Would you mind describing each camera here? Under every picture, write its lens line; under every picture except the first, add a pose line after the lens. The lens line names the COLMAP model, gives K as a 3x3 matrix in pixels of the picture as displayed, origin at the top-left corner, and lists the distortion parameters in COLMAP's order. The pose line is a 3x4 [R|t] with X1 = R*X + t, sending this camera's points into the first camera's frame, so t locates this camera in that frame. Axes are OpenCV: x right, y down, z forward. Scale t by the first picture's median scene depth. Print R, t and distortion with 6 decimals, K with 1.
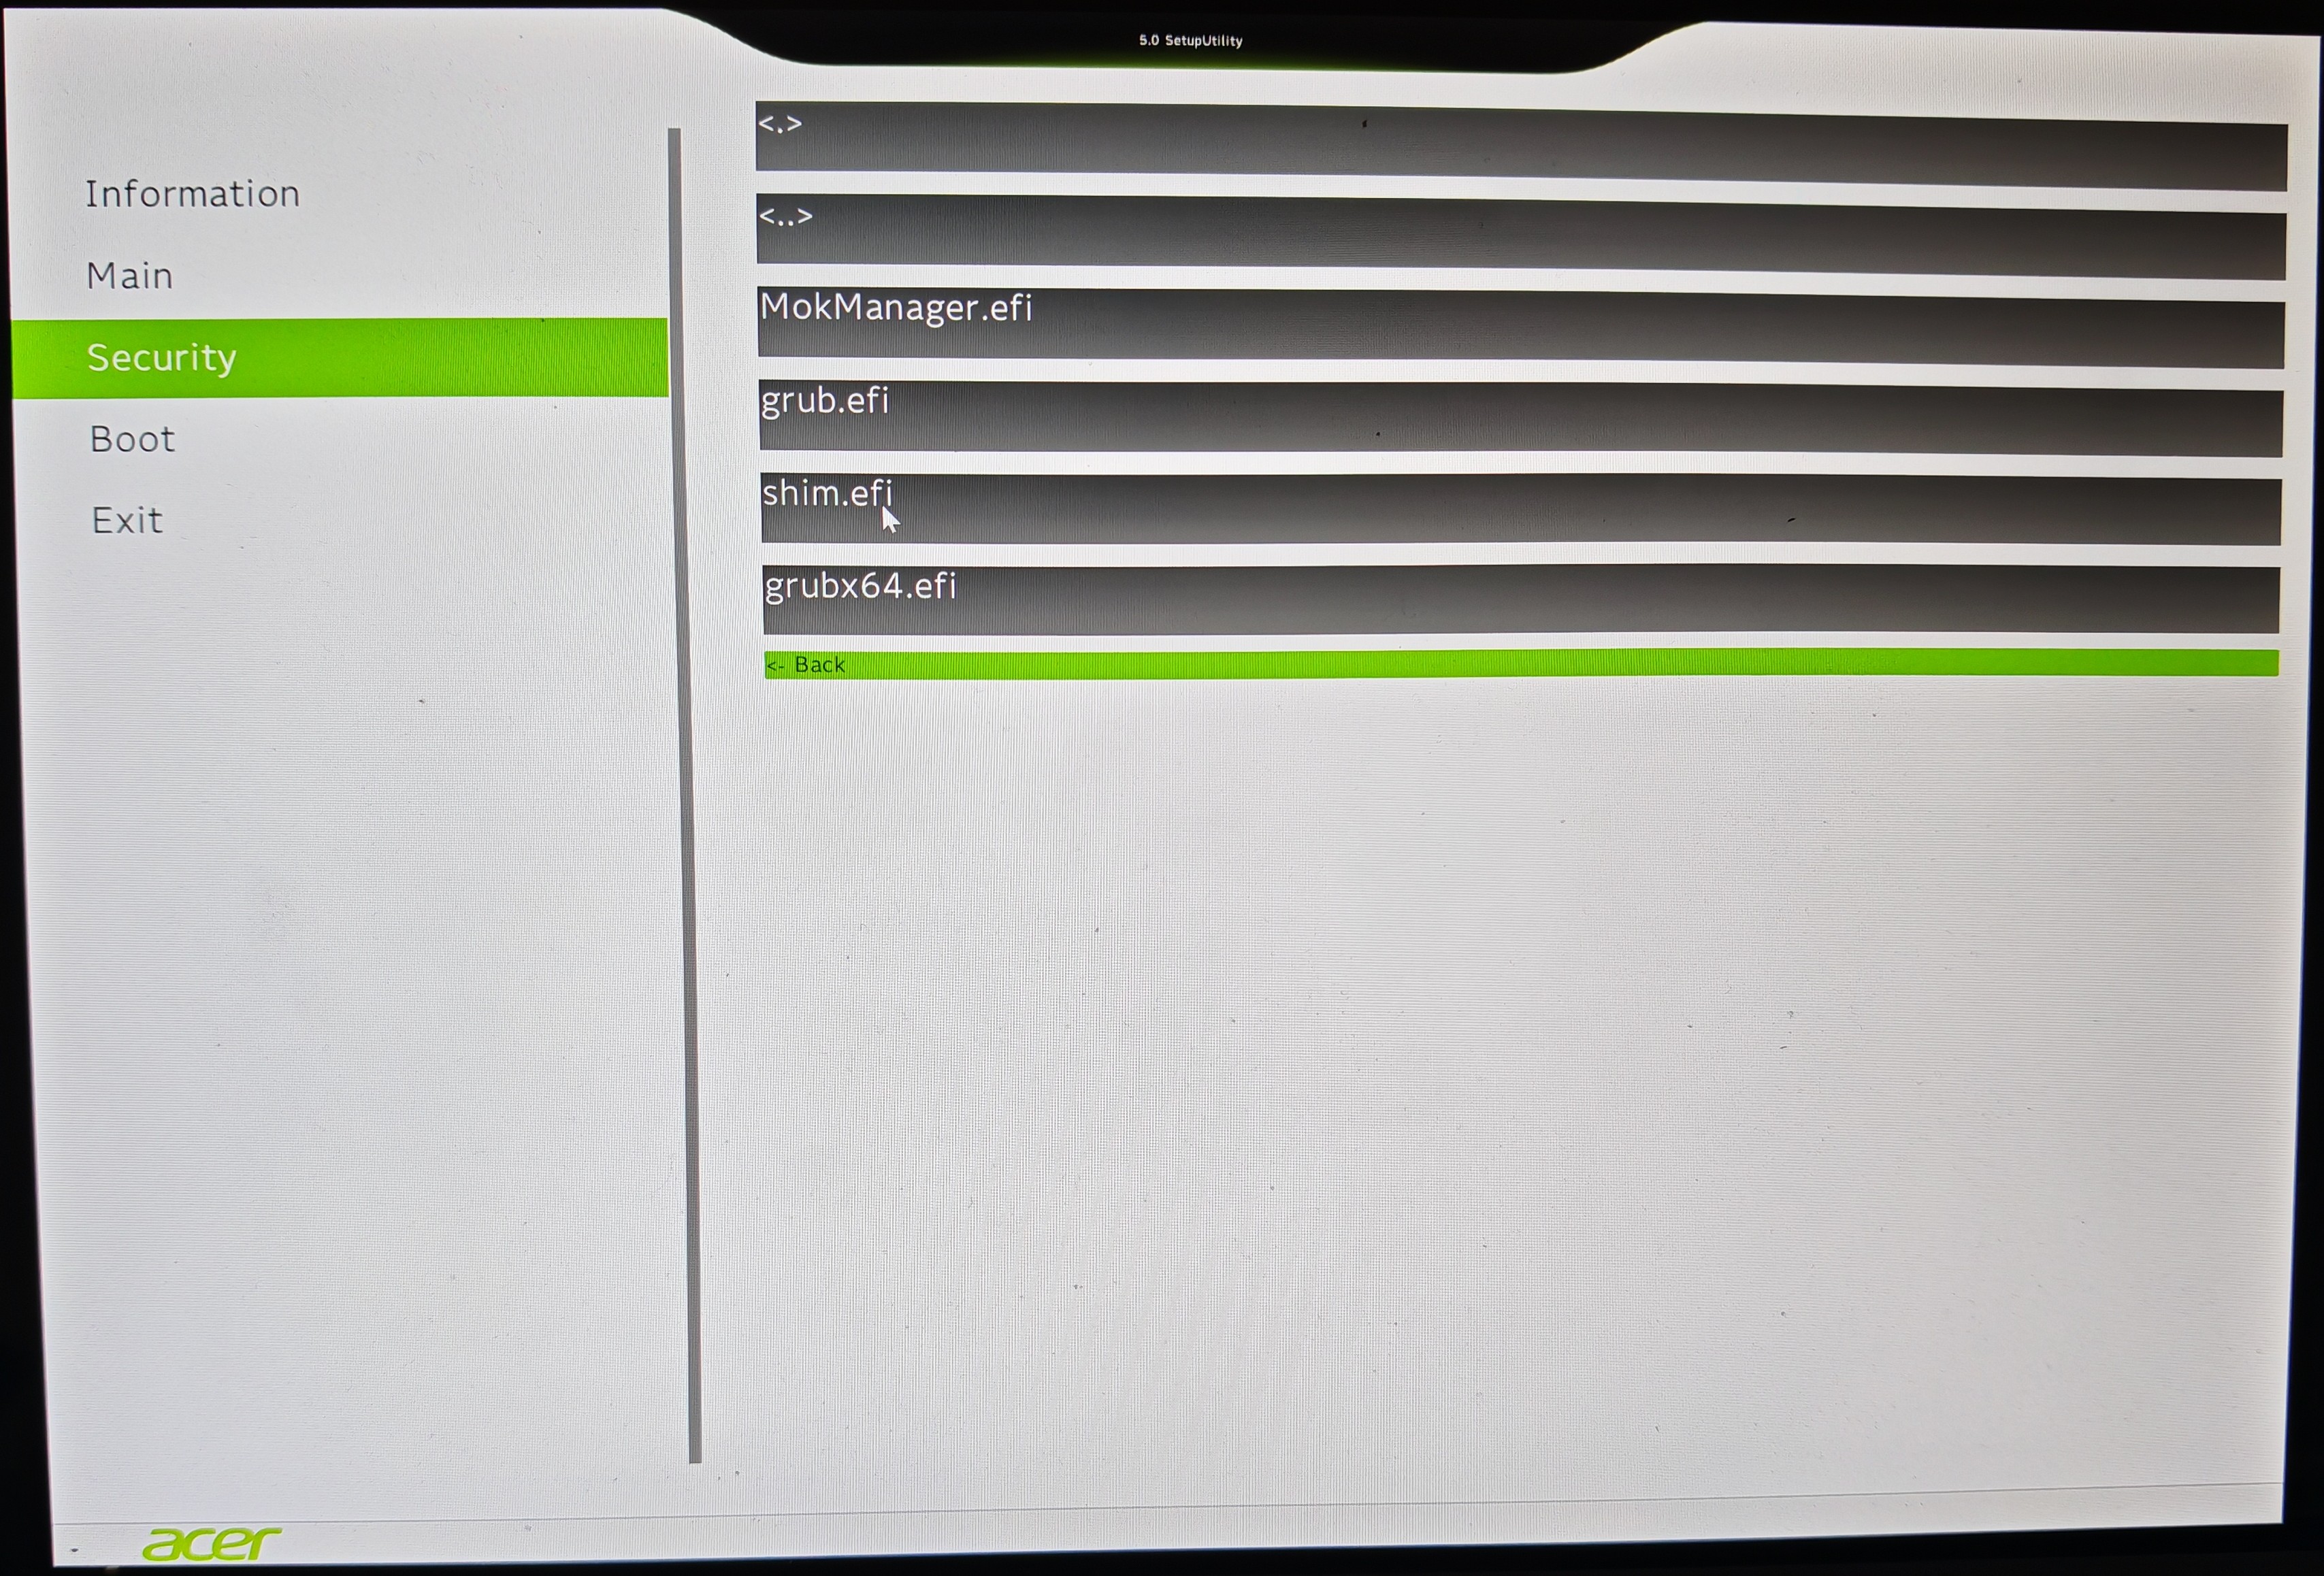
lens RADIAL K [[1830.3, 0, 1124.3], [0, 1830.3, 777.2], [0, 0, 1]] dist [-0.000613, -0.008201]
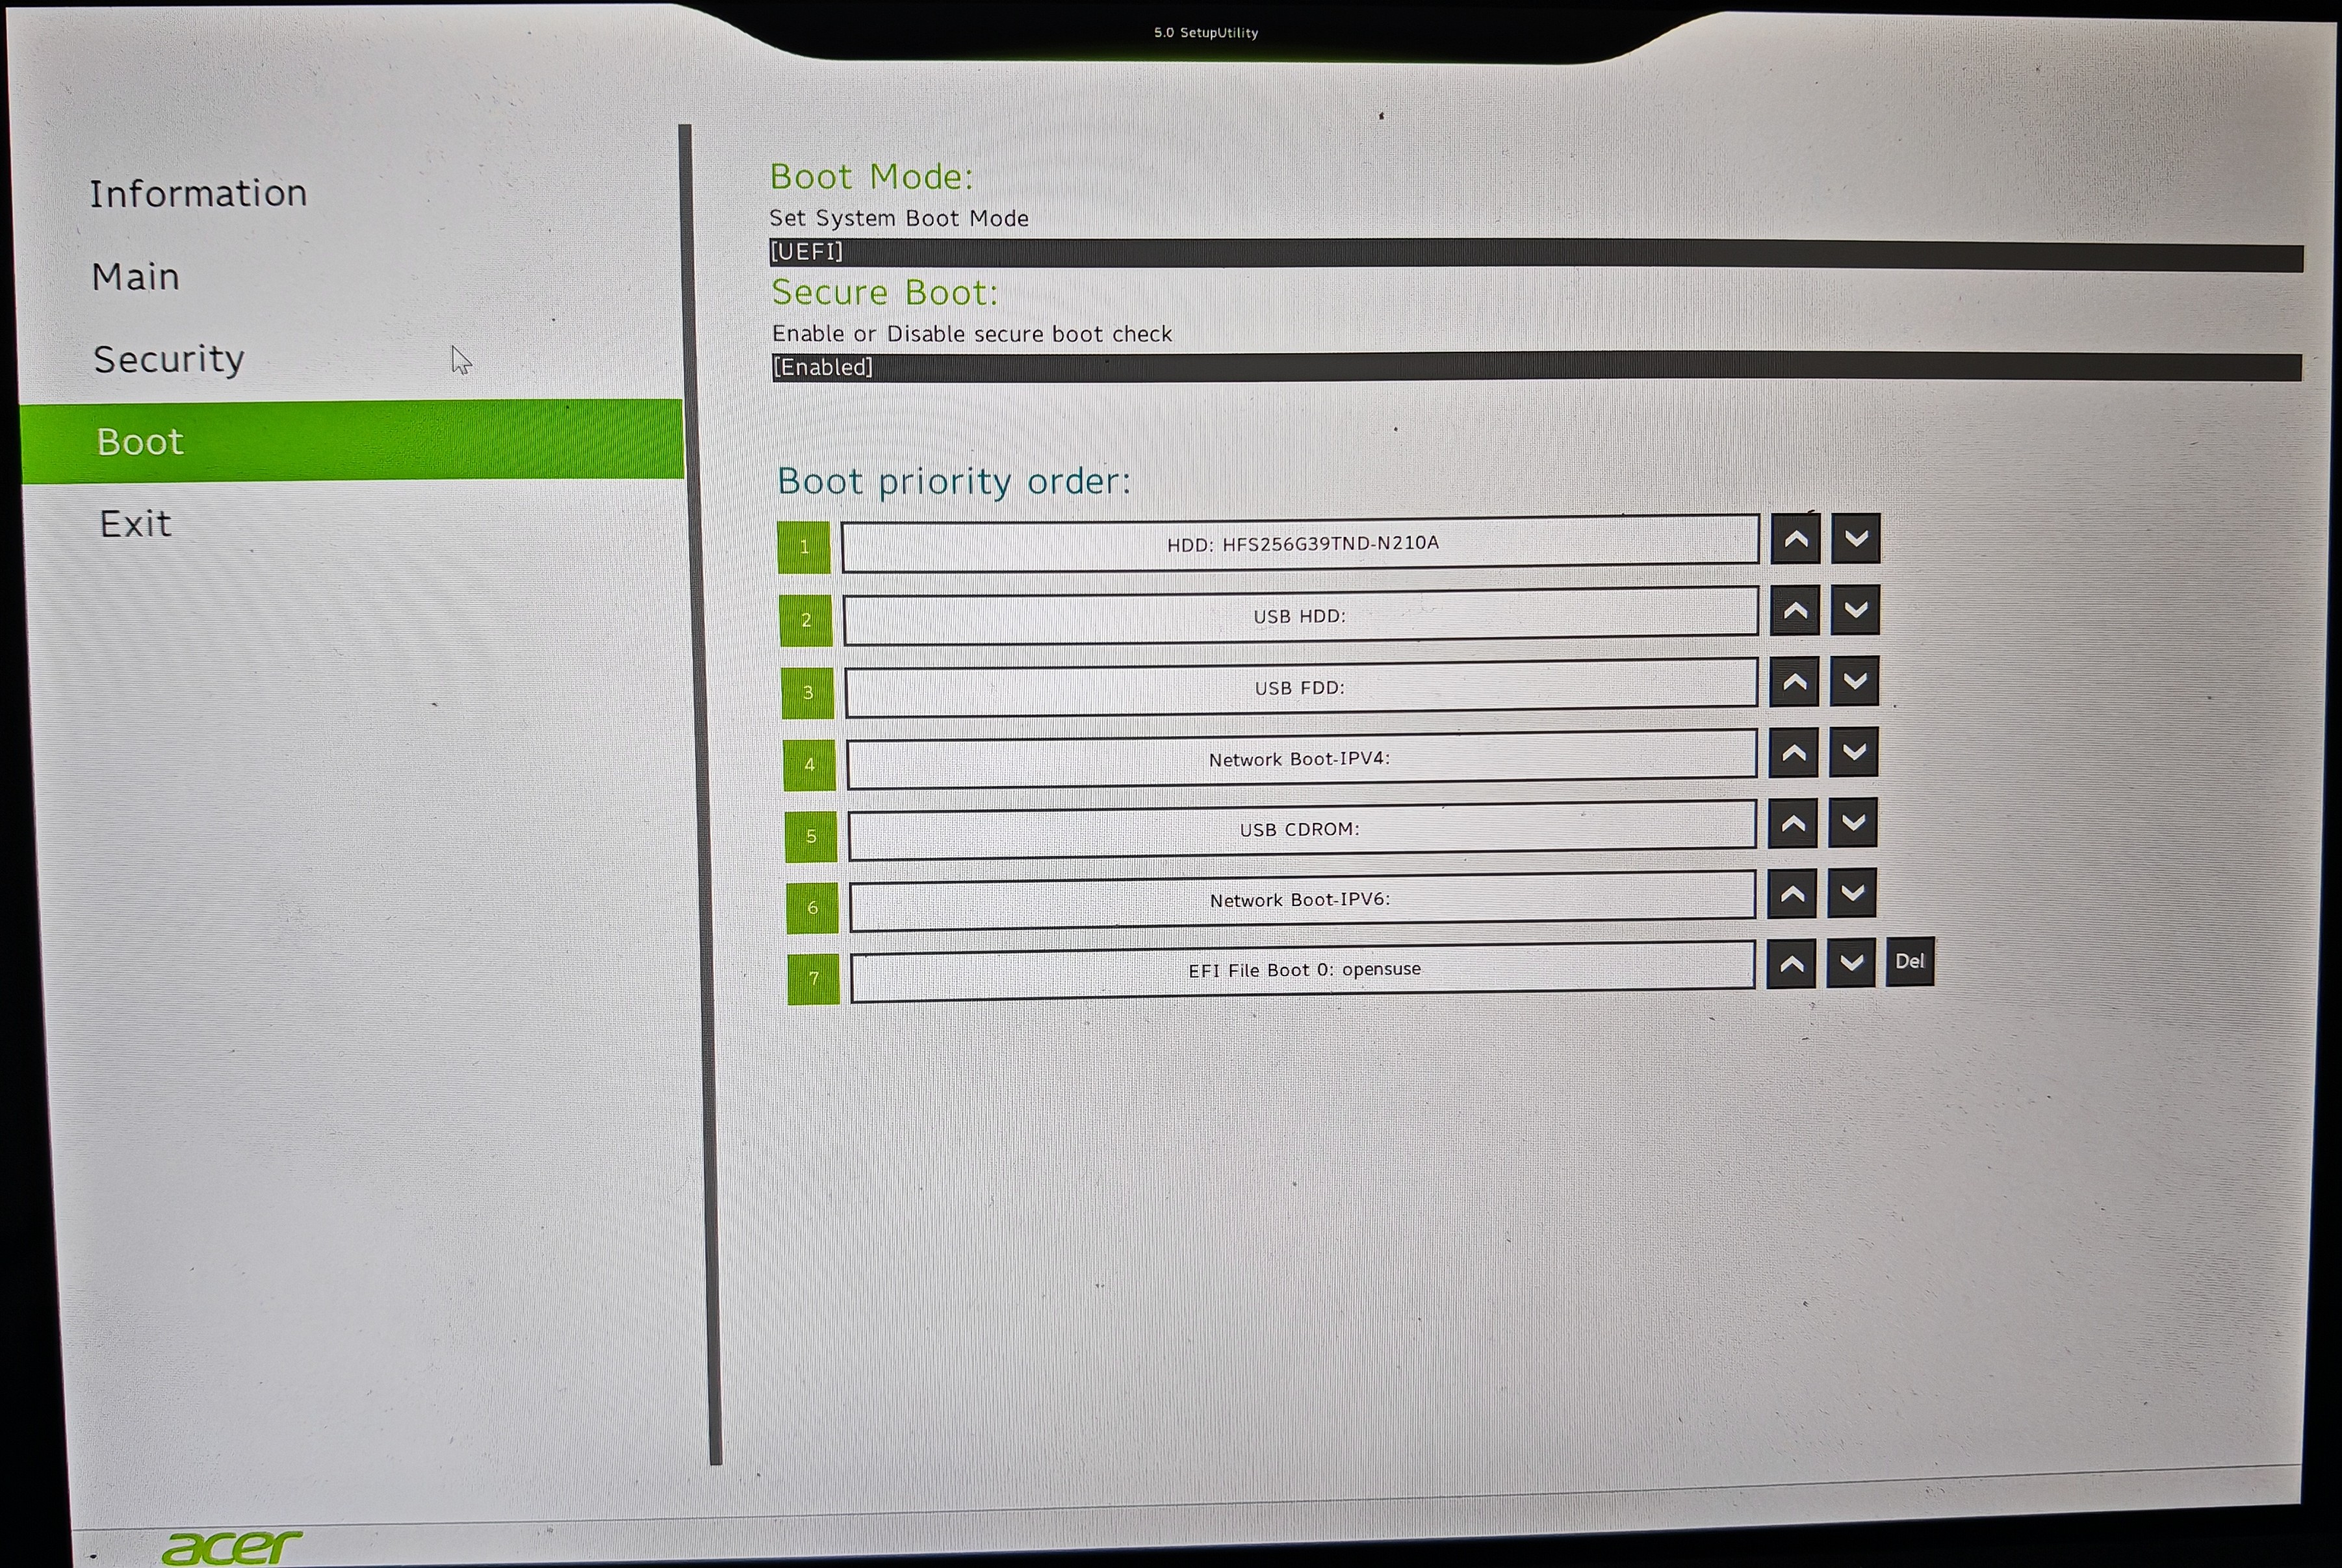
lens RADIAL K [[1854.4, 0, 1153.3], [0, 1854.4, 566.3], [0, 0, 1]] dist [-0.007129, -0.001712]
pose [[0.999961, -0.005443, 0.006985, -0.000906], [0.005386, 0.999953, 0.008112, -0.122142], [-0.007029, -0.008075, 0.999943, -0.006885]]
